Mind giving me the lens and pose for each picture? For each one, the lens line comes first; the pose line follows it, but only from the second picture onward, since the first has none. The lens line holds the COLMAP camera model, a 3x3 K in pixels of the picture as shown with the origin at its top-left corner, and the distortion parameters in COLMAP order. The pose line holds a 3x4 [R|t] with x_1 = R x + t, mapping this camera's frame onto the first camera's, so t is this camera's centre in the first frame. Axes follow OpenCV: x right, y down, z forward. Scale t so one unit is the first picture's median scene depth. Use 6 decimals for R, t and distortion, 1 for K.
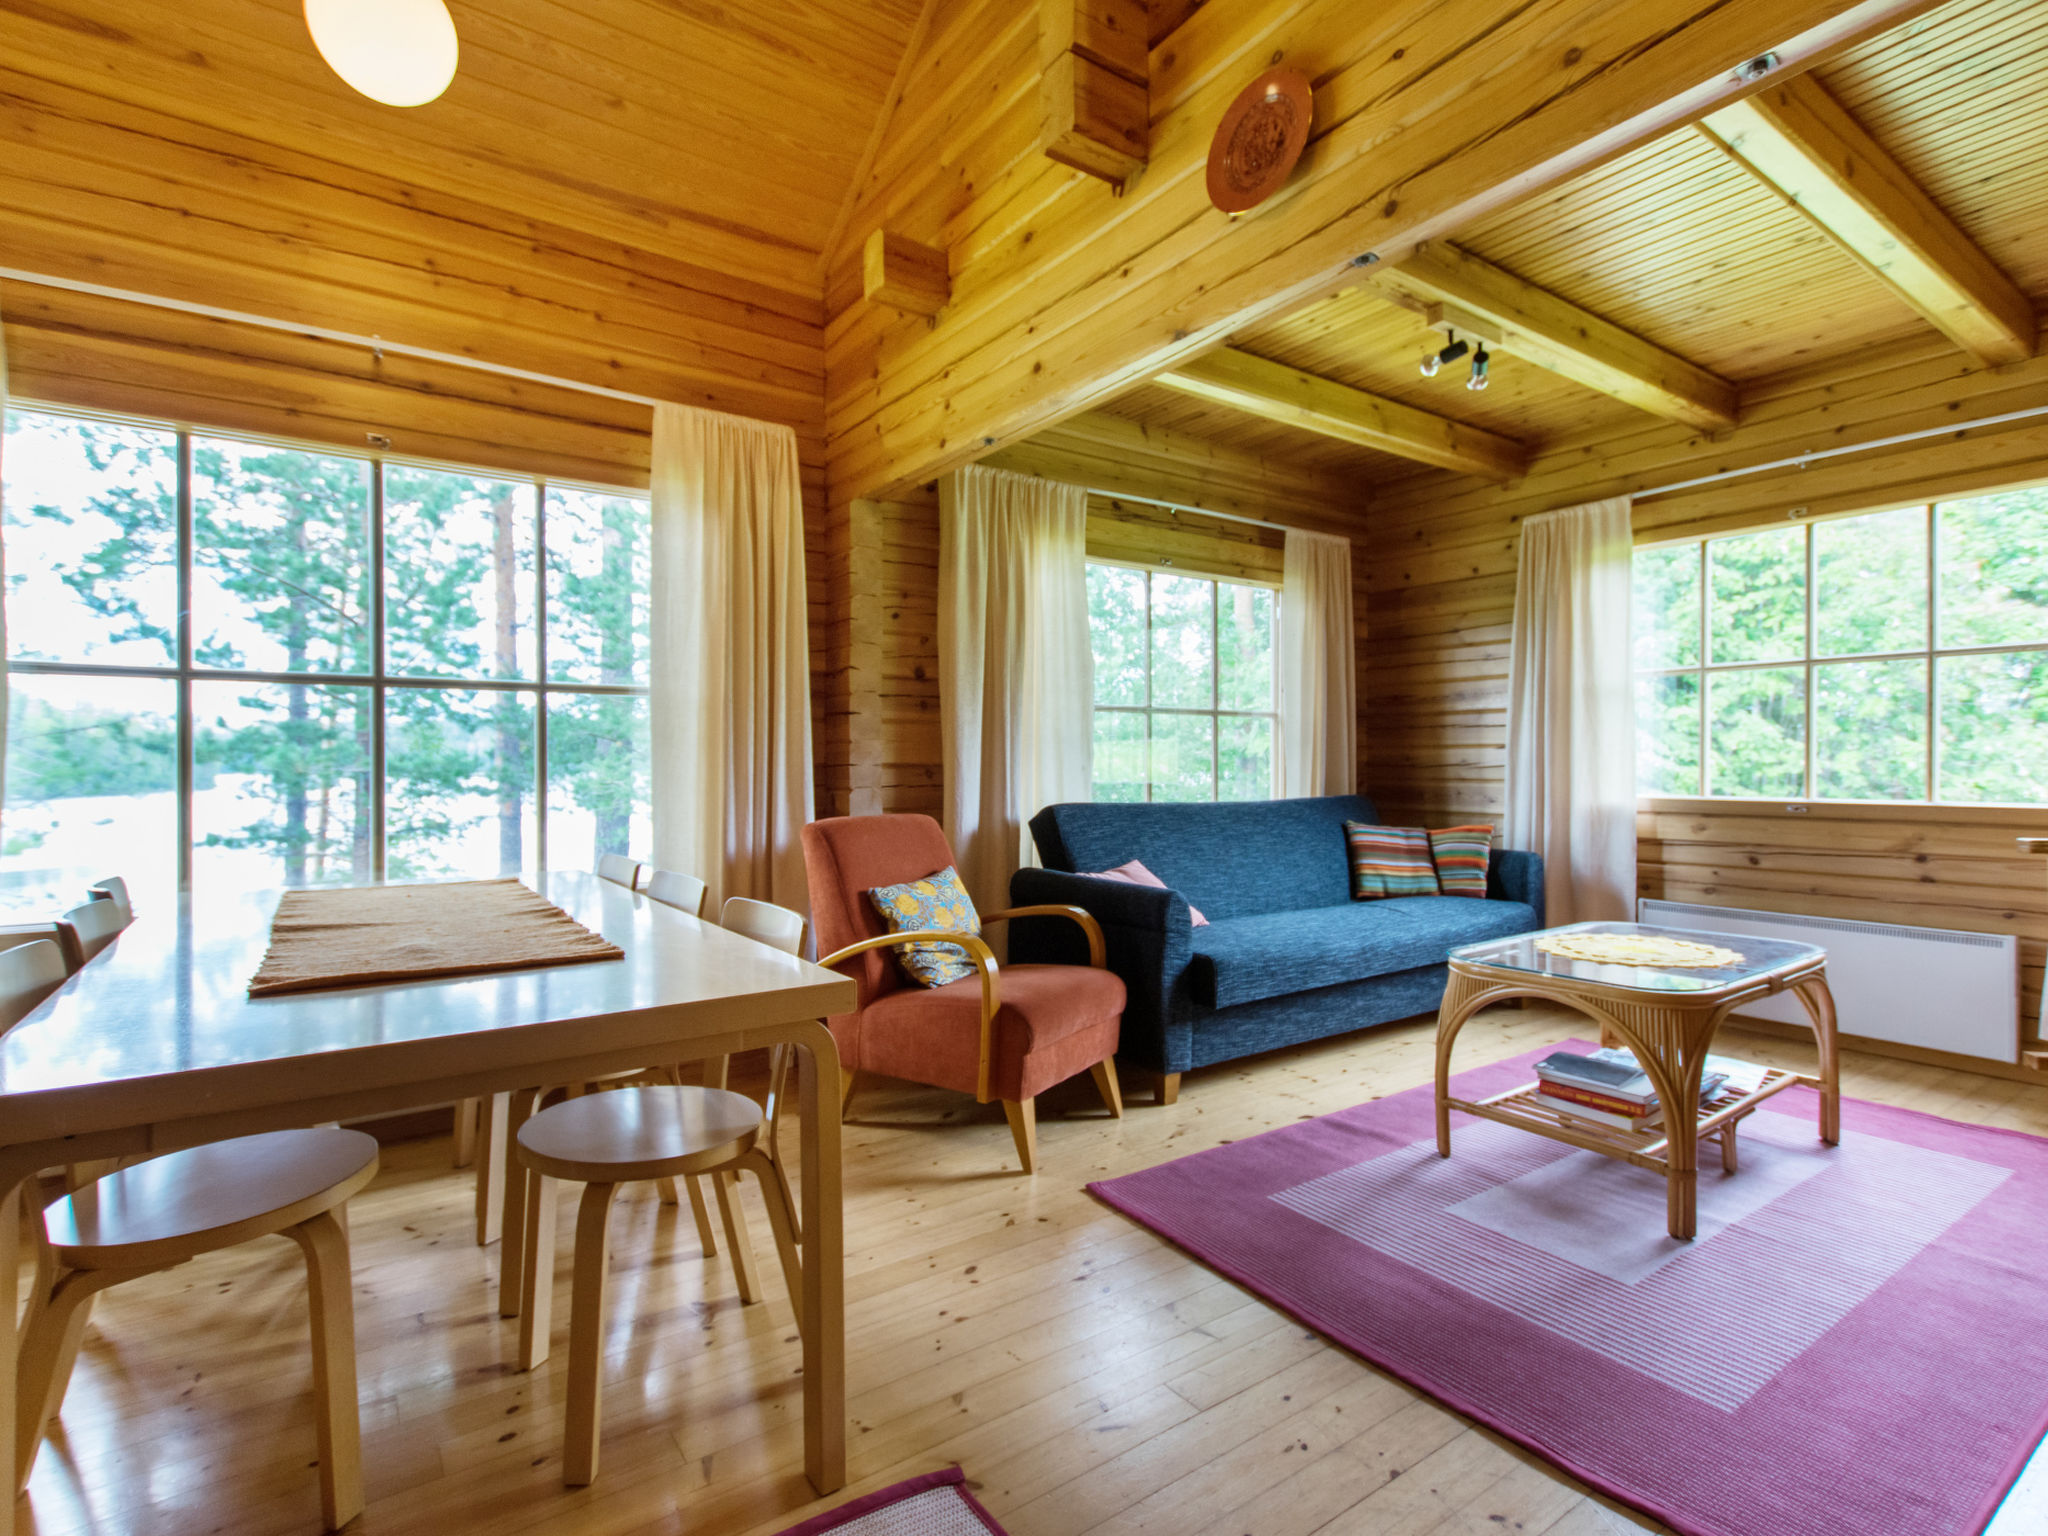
lens RADIAL K [[996.6, 0, 1031.0], [0, 996.6, 769.9], [0, 0, 1]] dist [0.007000, -0.000023]
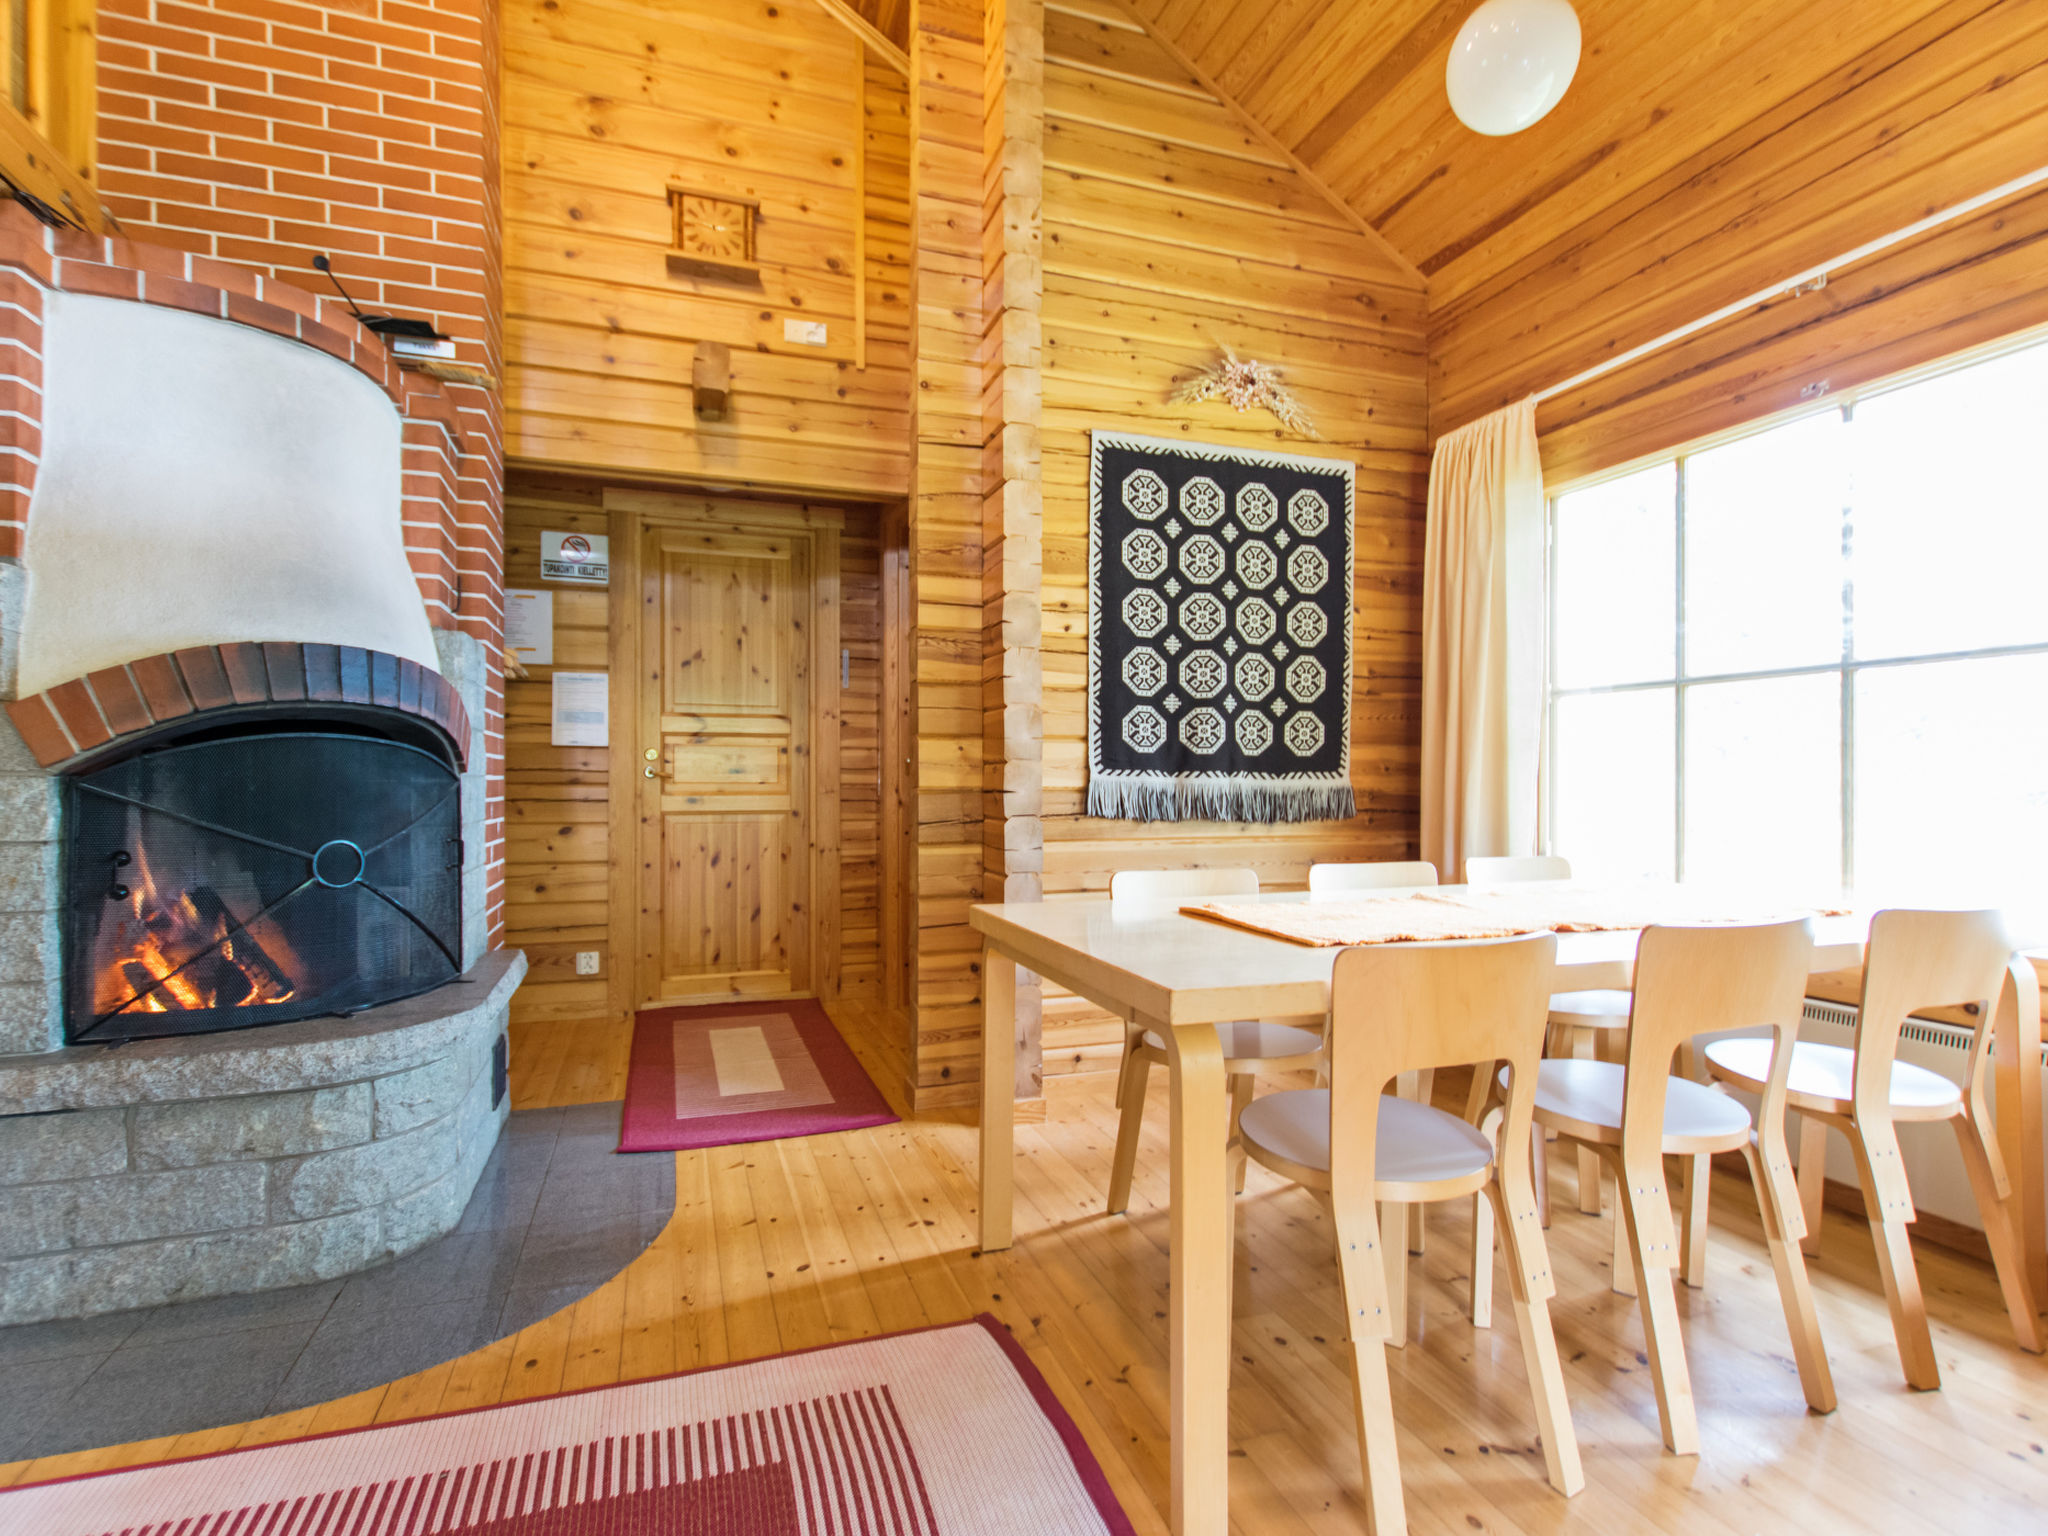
lens RADIAL K [[1008.7, 0, 1020.8], [0, 1008.7, 783.1], [0, 0, 1]] dist [0.004123, 0.000715]
pose [[-0.261993, 0.003584, -0.965063, 0.248110], [-0.004389, 0.999978, 0.004905, 0.006967], [0.965060, 0.005521, -0.261971, 0.379844]]
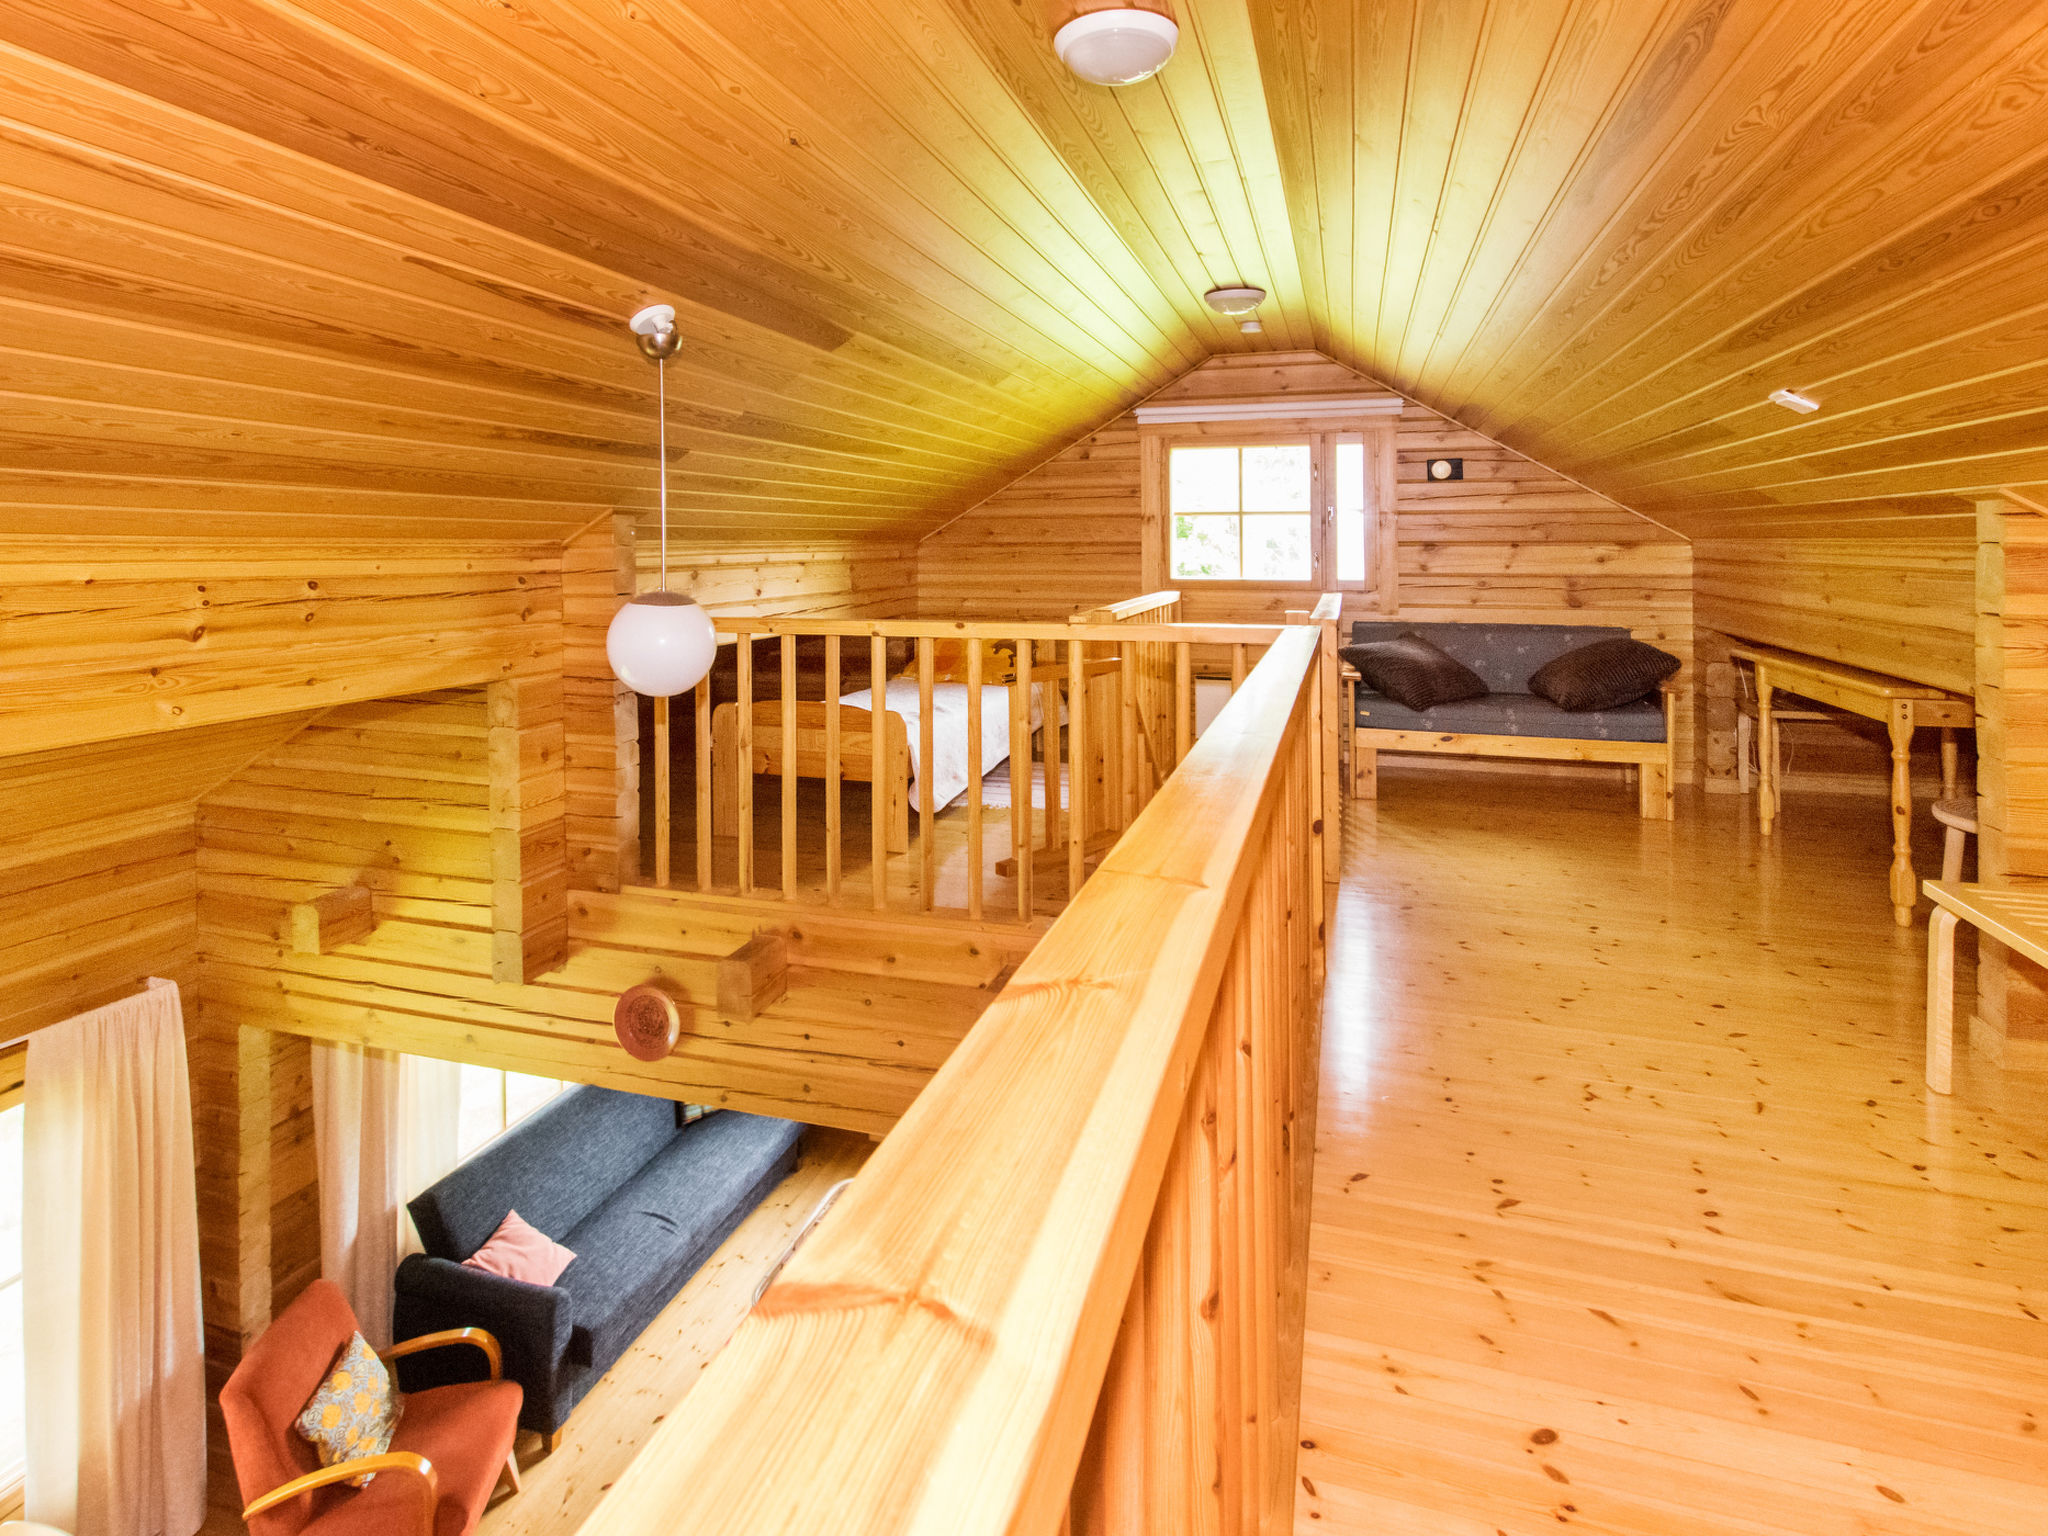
lens RADIAL K [[1048.9, 0, 1024.5], [0, 1048.9, 564.2], [0, 0, 1]] dist [-0.001983, -0.000563]
pose [[0.788403, -0.001583, 0.615157, -0.169901], [0.004836, 0.999982, -0.003625, -0.633413], [-0.615140, 0.005833, 0.788396, -0.378599]]
